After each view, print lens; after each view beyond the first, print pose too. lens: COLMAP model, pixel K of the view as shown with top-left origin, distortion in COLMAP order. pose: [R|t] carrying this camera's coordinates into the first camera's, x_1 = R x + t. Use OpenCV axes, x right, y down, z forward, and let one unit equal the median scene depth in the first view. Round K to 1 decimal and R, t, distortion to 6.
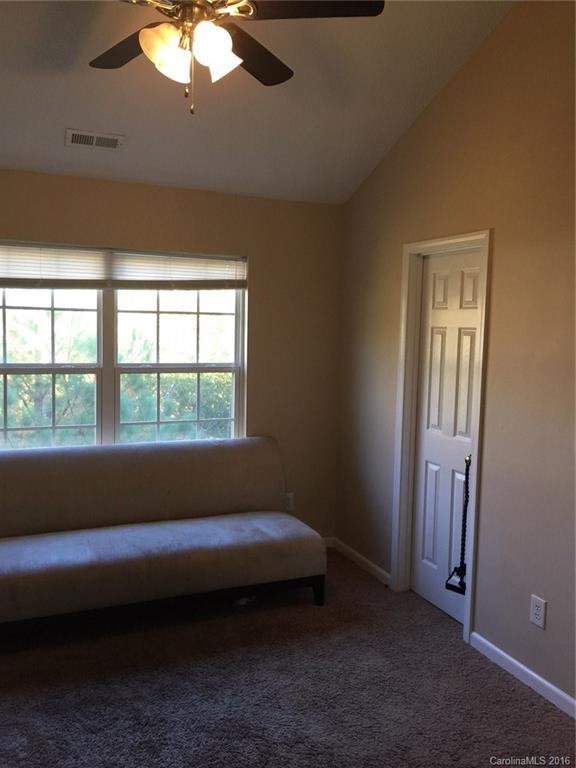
lens RADIAL K [[649.9, 0, 288.0], [0, 649.9, 384.0], [0, 0, 1]] dist [0.095302, -0.178883]
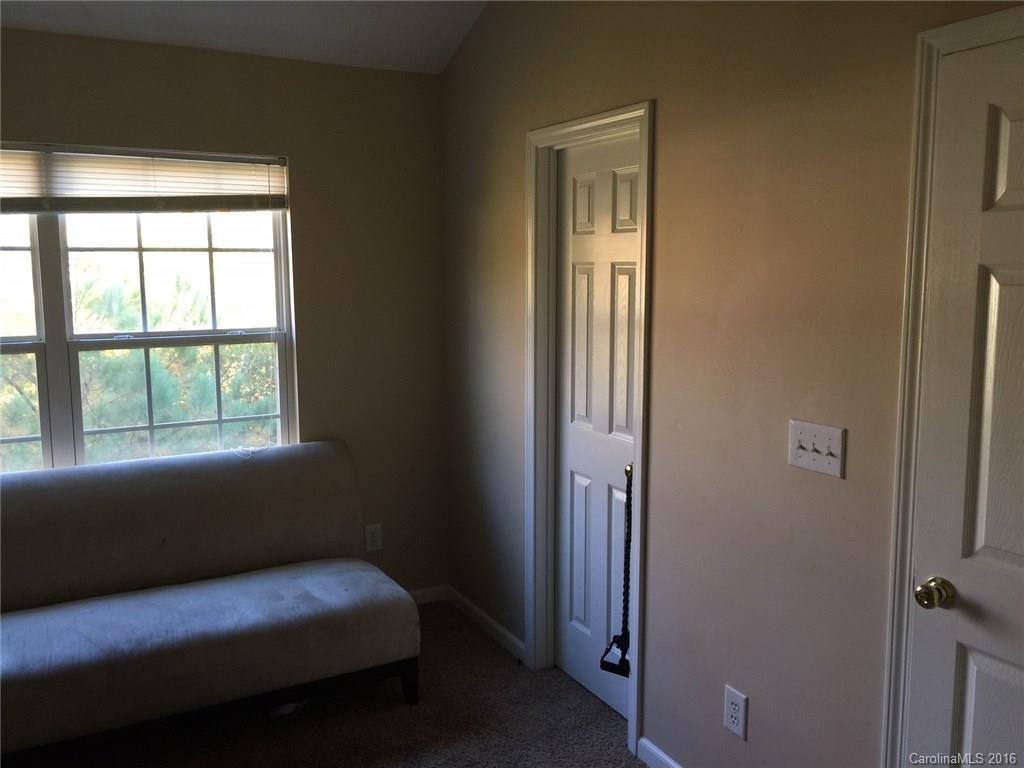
lens RADIAL K [[866.4, 0, 512.0], [0, 866.4, 384.0], [0, 0, 1]] dist [0.037354, 0.005661]
pose [[0.995559, -0.039014, 0.085680, 0.084480], [0.034773, 0.998121, 0.050451, -0.013892], [-0.087488, -0.047248, 0.995044, 0.157691]]
